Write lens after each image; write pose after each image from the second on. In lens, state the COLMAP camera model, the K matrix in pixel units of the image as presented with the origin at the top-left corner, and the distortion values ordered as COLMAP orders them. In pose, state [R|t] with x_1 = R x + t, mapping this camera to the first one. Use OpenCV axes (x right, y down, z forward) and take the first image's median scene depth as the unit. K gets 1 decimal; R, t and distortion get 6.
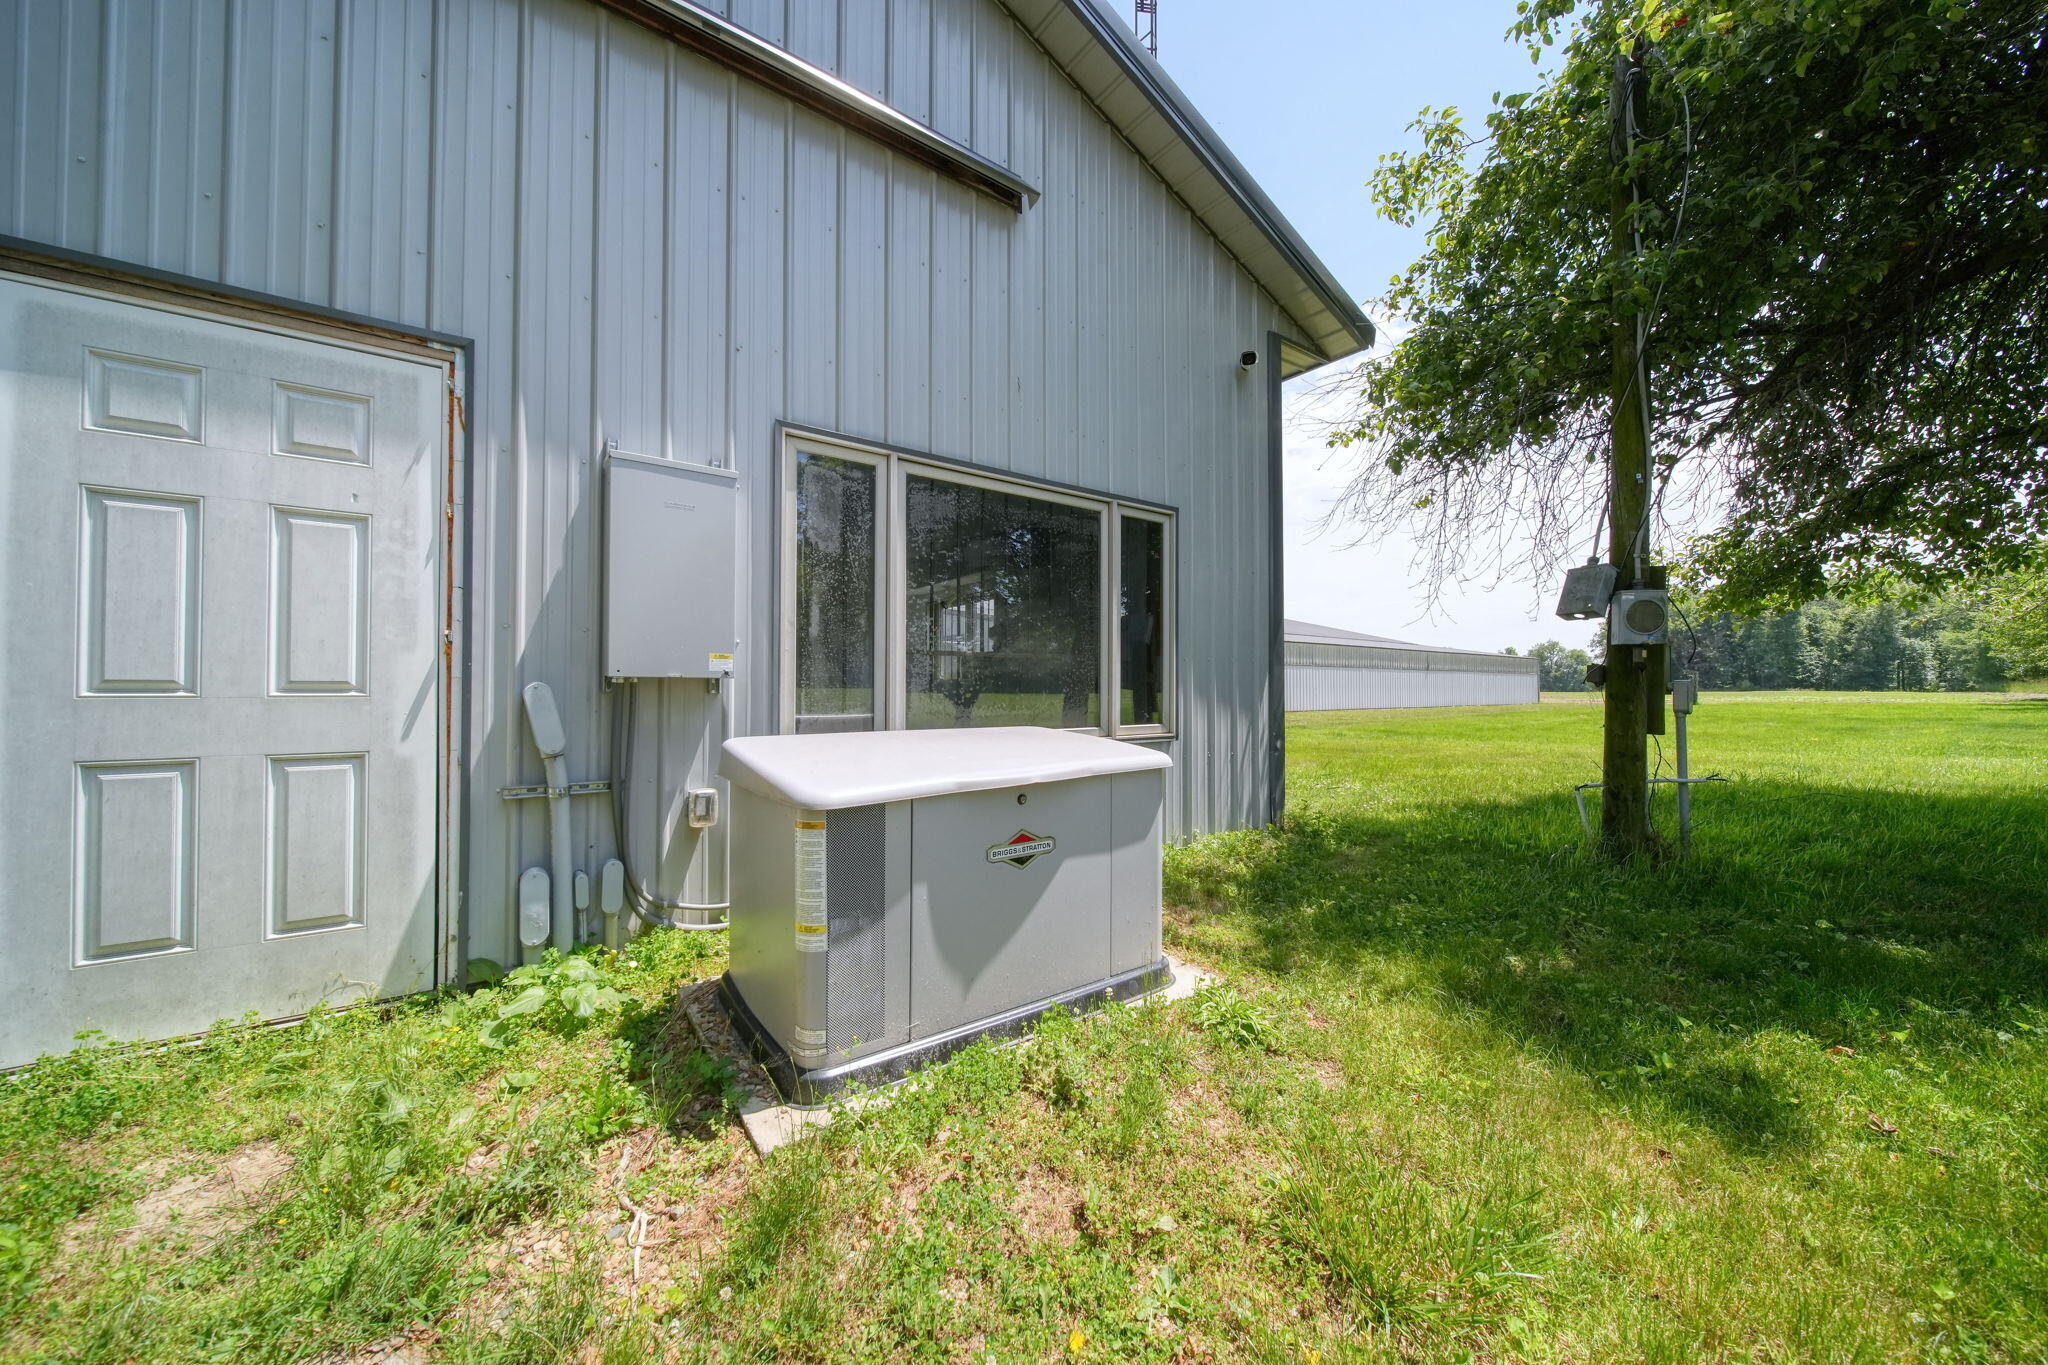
lens RADIAL K [[714.5, 0, 1024.0], [0, 714.5, 682.5], [0, 0, 1]] dist [0.000244, -0.000090]
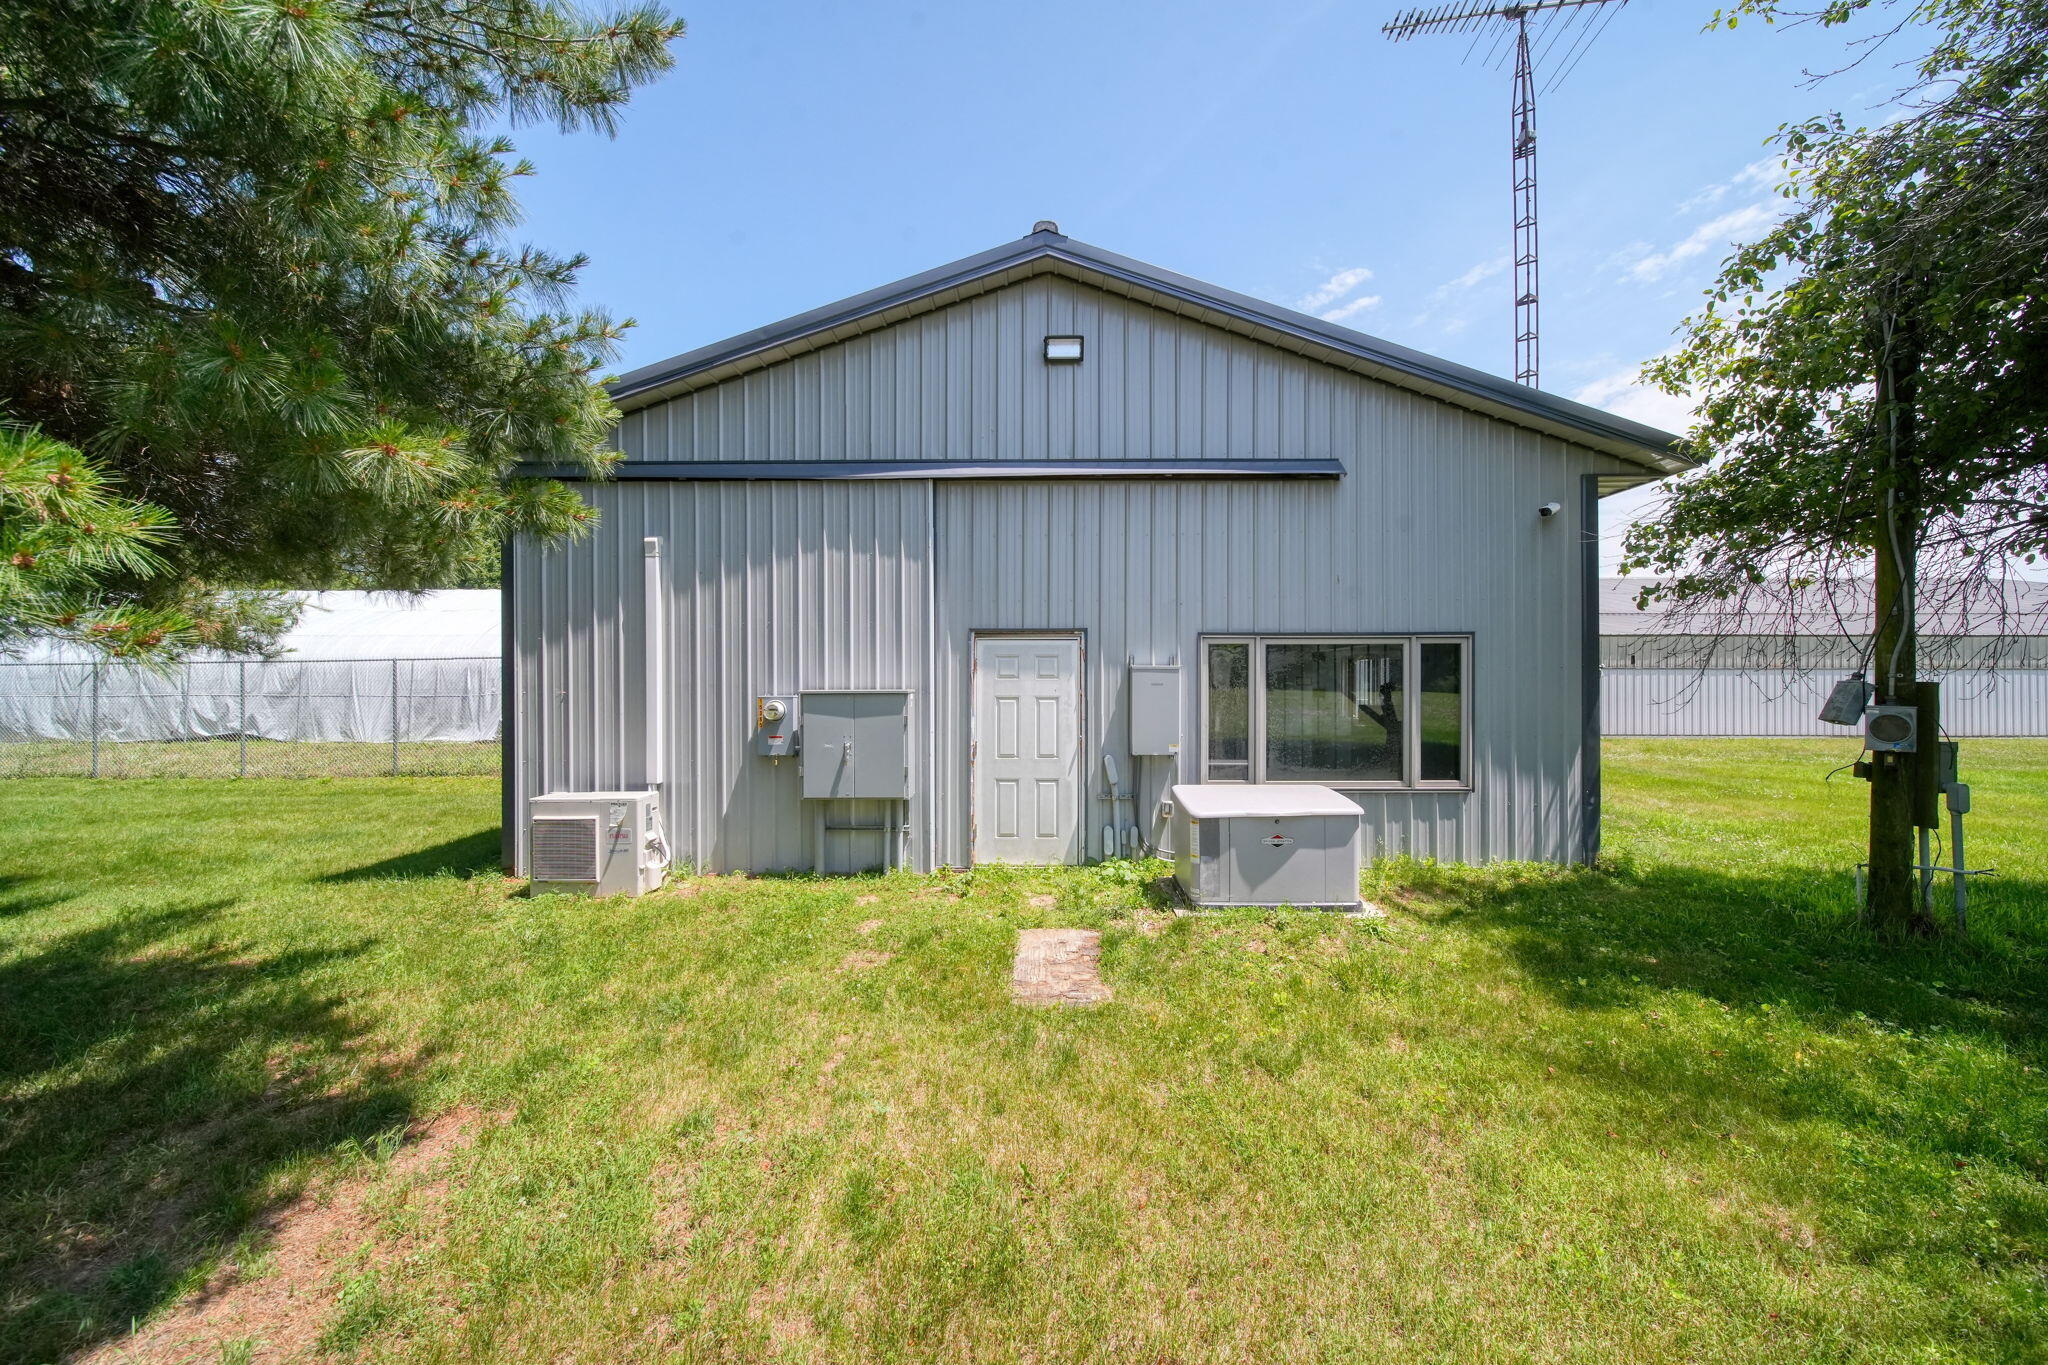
lens RADIAL K [[714.5, 0, 1024.0], [0, 714.5, 682.5], [0, 0, 1]] dist [0.000244, -0.000090]
pose [[0.794587, -0.002770, -0.607144, 0.658308], [0.010002, 0.999914, 0.008529, -0.290061], [0.607068, -0.012850, 0.794546, -1.253210]]
